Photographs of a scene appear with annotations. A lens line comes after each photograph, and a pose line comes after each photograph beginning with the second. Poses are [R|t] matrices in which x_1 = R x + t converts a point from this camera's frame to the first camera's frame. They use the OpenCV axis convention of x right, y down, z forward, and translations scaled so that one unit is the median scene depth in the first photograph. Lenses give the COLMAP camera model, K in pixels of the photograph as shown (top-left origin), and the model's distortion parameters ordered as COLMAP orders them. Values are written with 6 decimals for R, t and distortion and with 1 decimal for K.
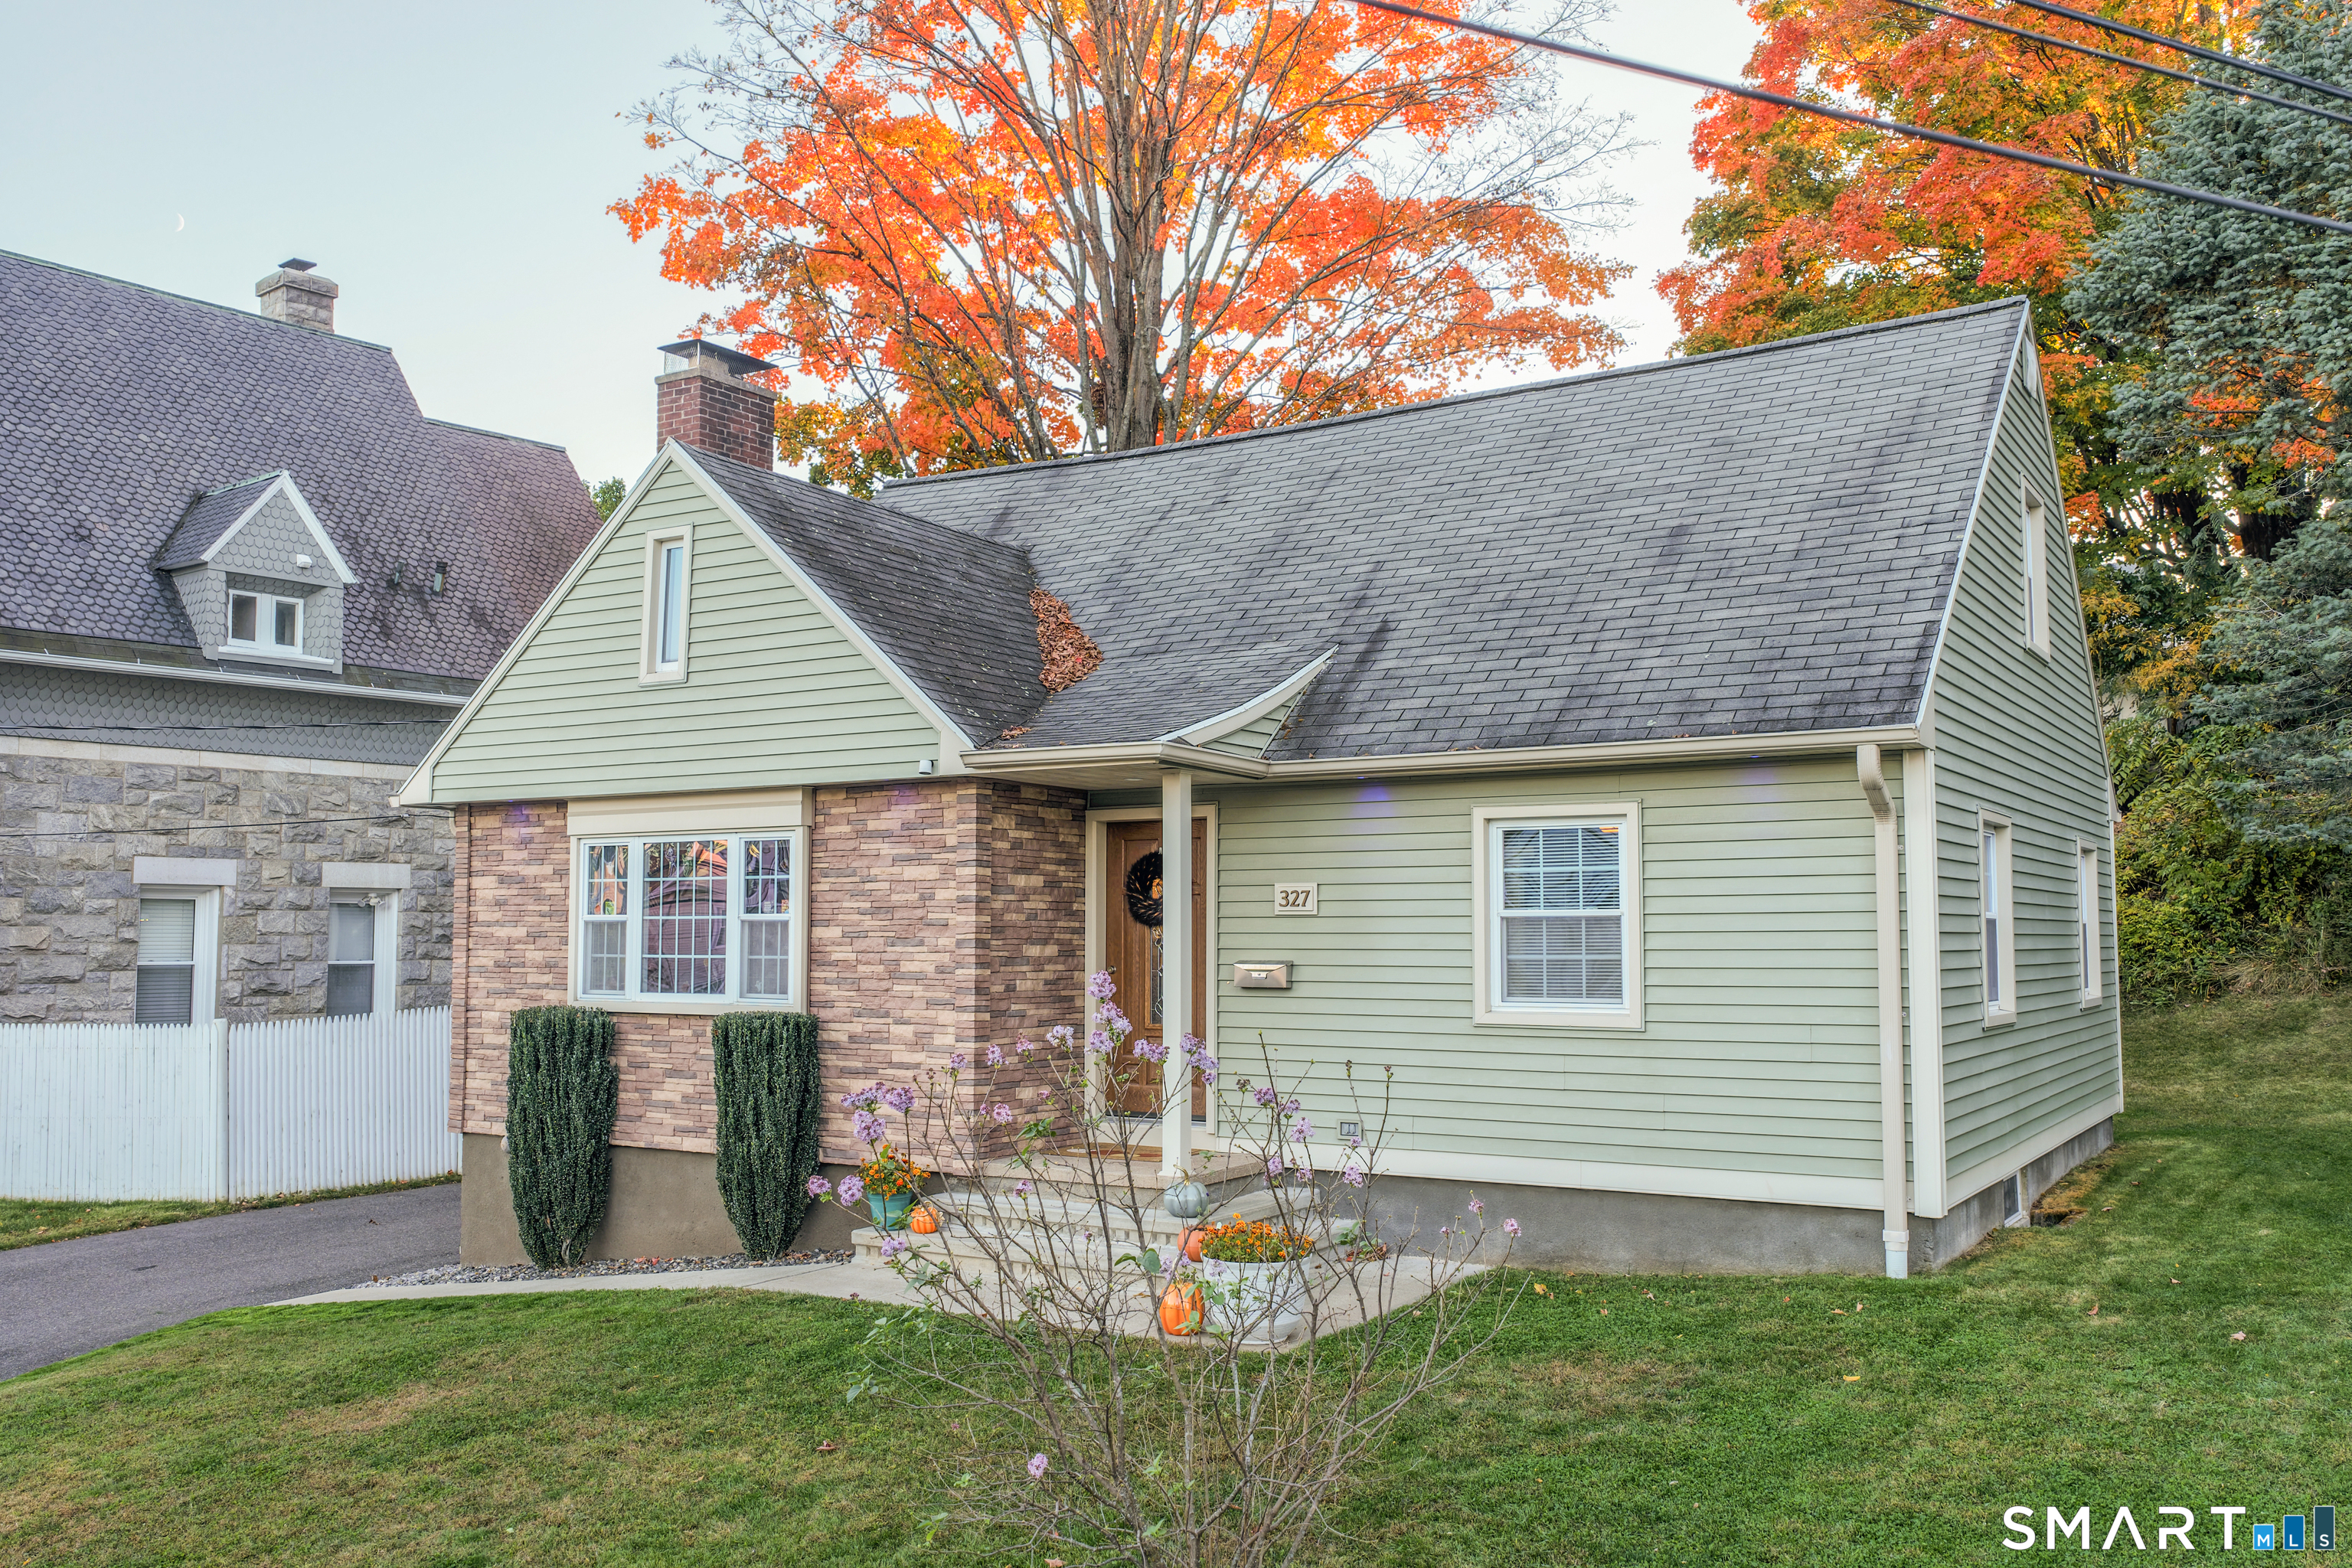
lens RADIAL K [[1951.0, 0, 1177.9], [0, 1951.0, 792.4], [0, 0, 1]] dist [-0.010469, 0.034722]
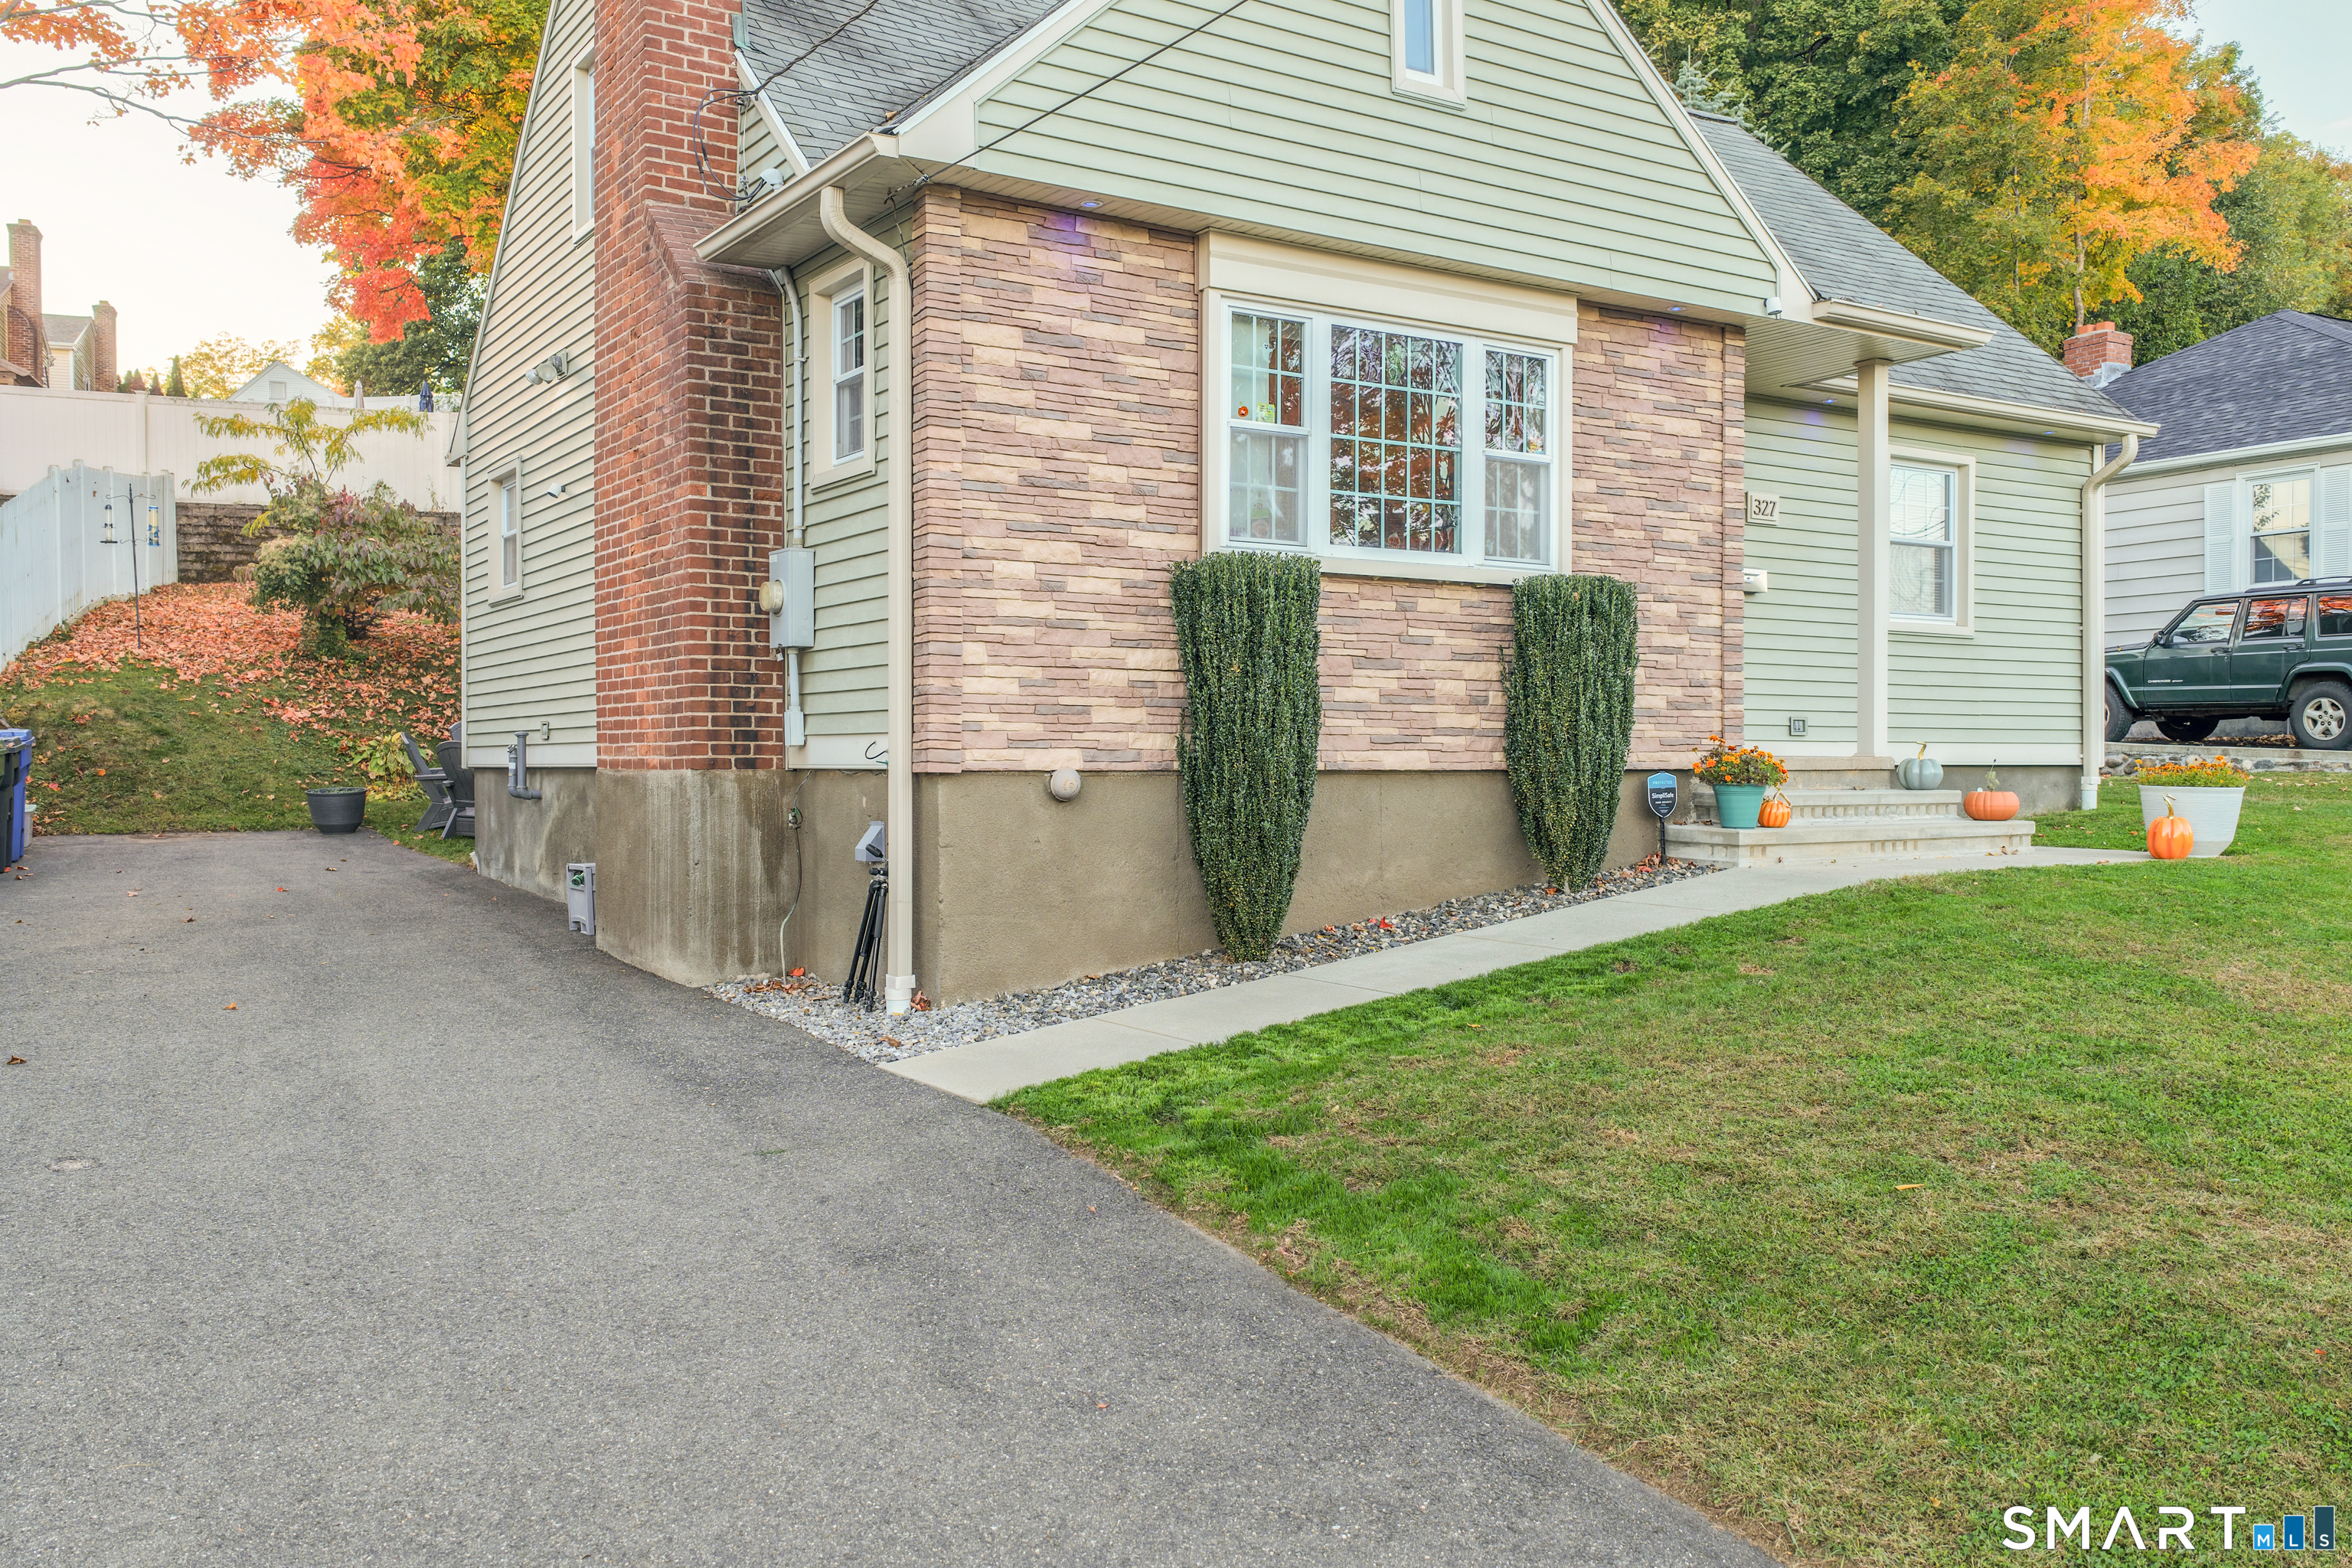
lens RADIAL K [[1951.0, 0, 1176.7], [0, 1951.0, 795.9], [0, 0, 1]] dist [-0.010469, 0.034722]
pose [[0.422182, -0.015176, 0.906384, -0.901057], [-0.066287, 0.996666, 0.047563, 0.158511], [-0.904084, -0.080162, 0.419768, 0.740593]]
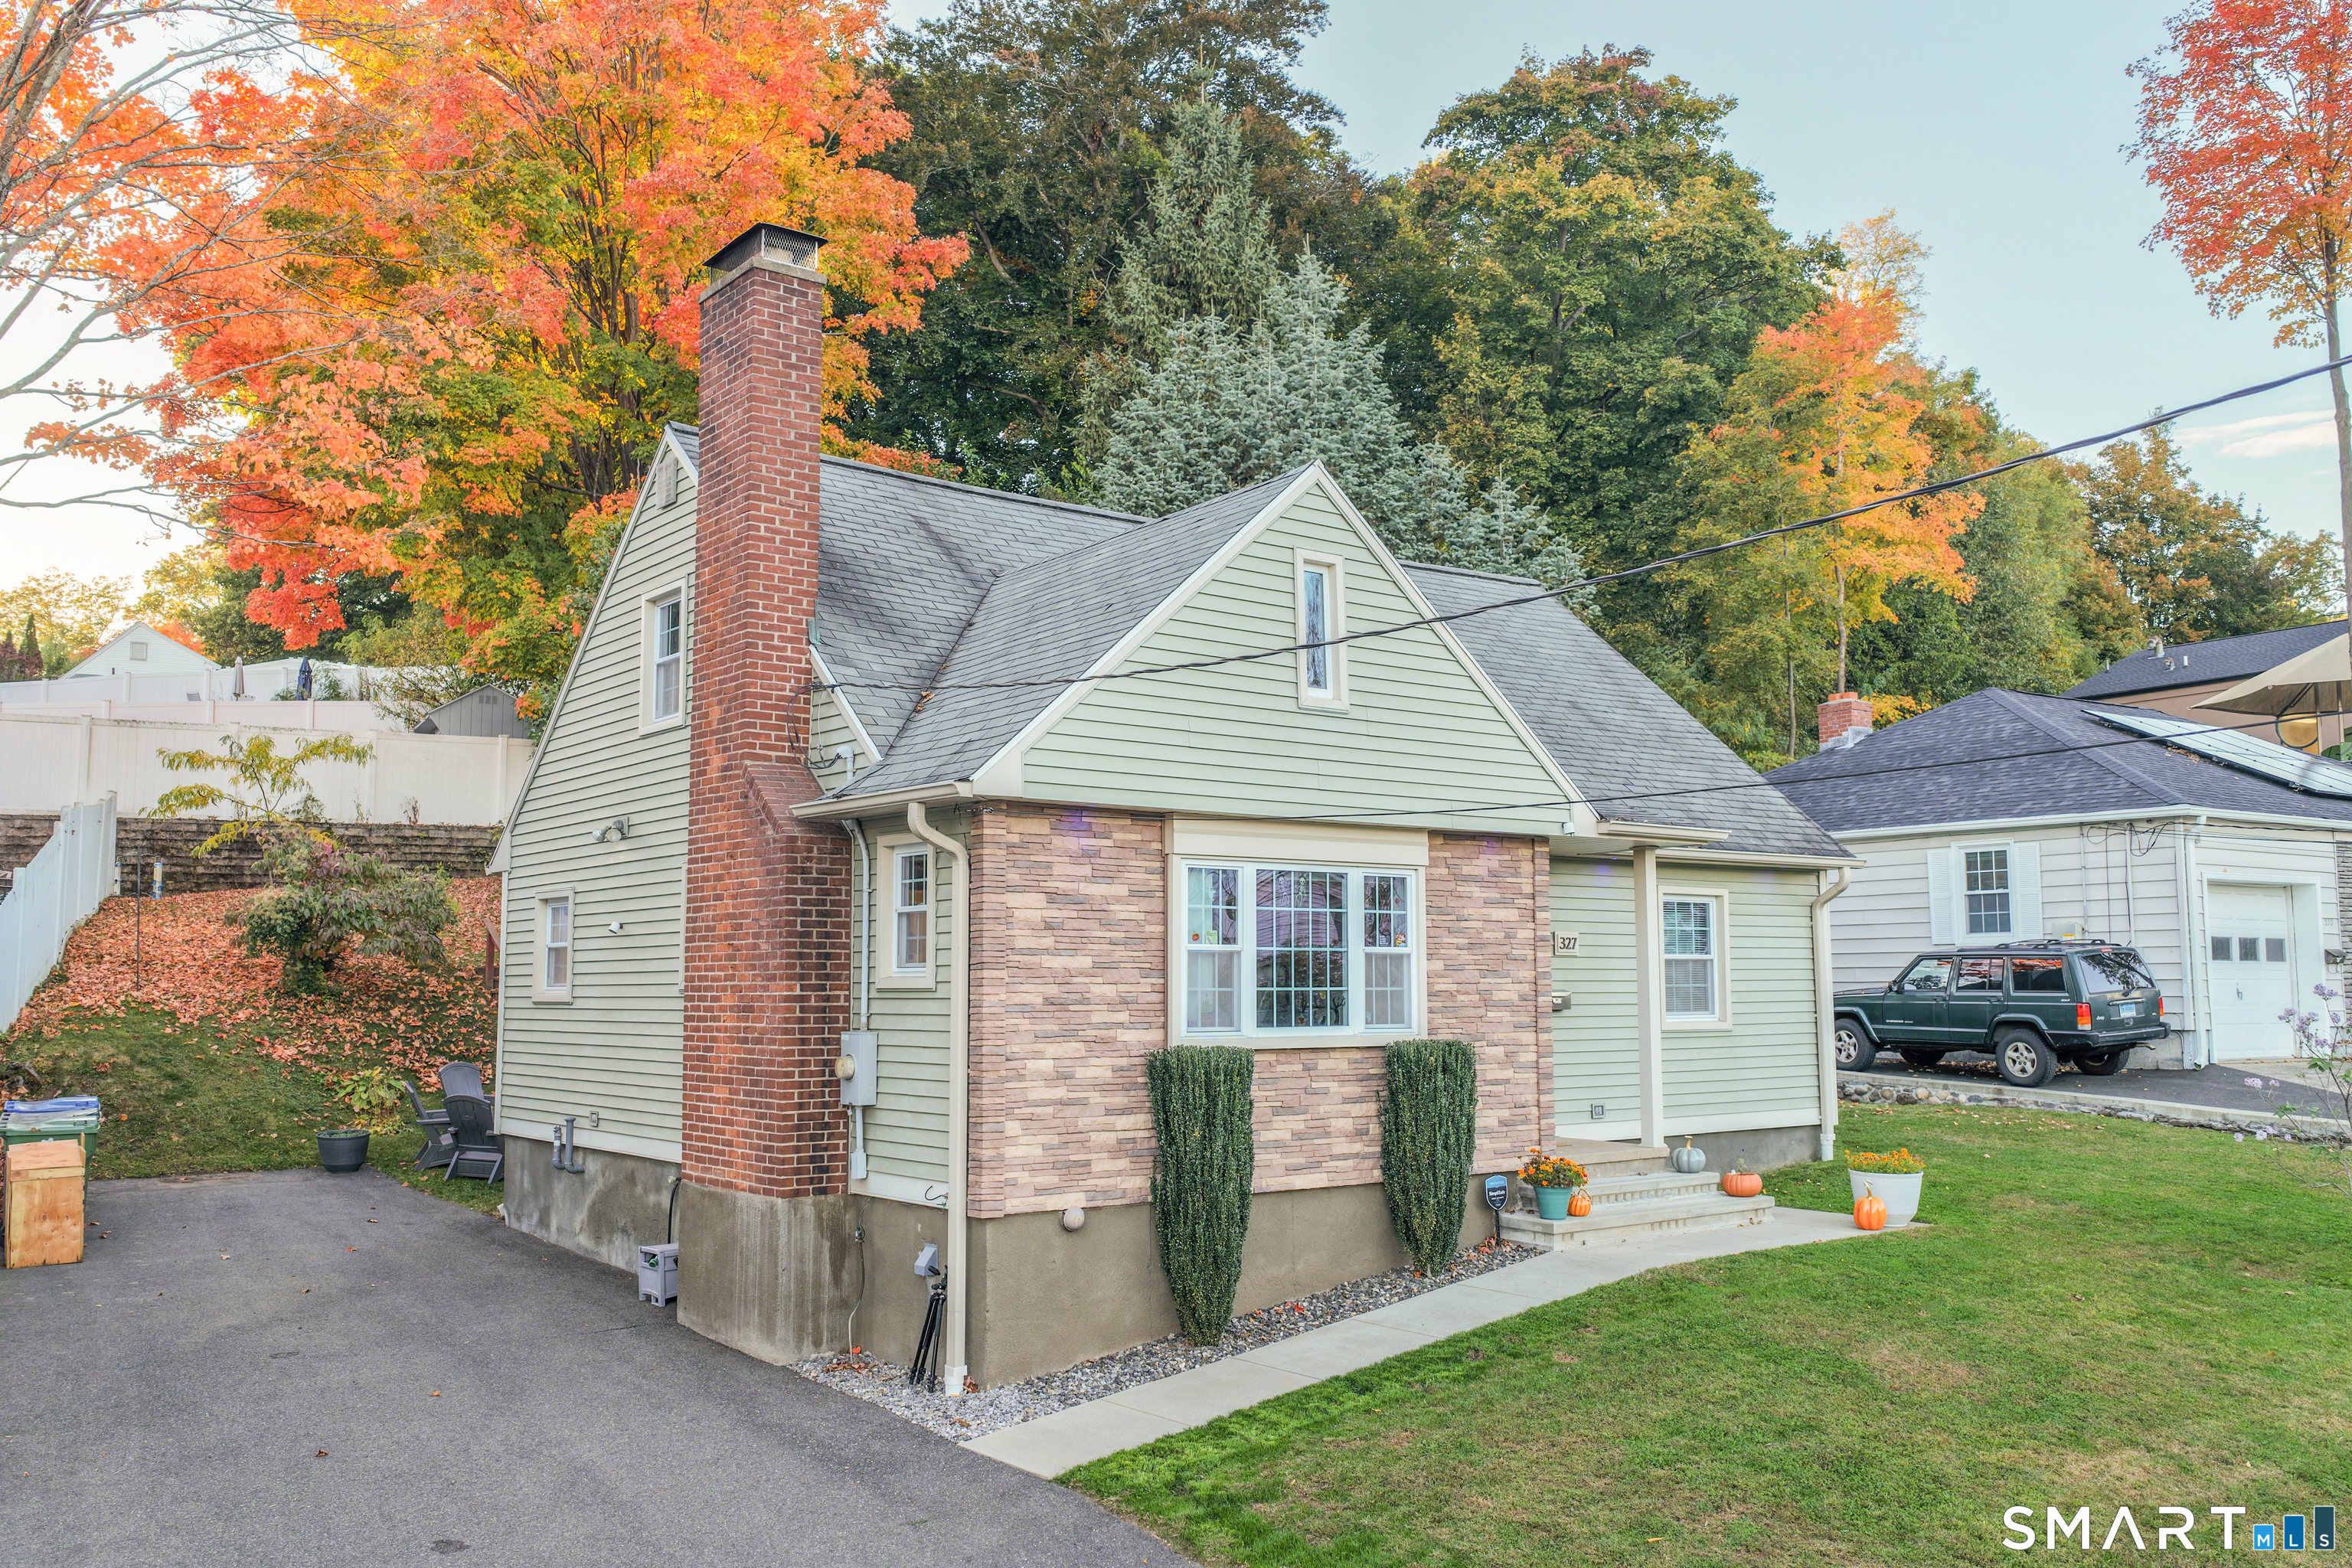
lens RADIAL K [[1951.0, 0, 1177.1], [0, 1951.0, 797.2], [0, 0, 1]] dist [-0.010469, 0.034722]
pose [[0.341753, 0.090179, 0.935453, -1.156344], [-0.065923, 0.995234, -0.071859, 0.060826], [-0.937475, -0.037110, 0.346069, 0.701065]]
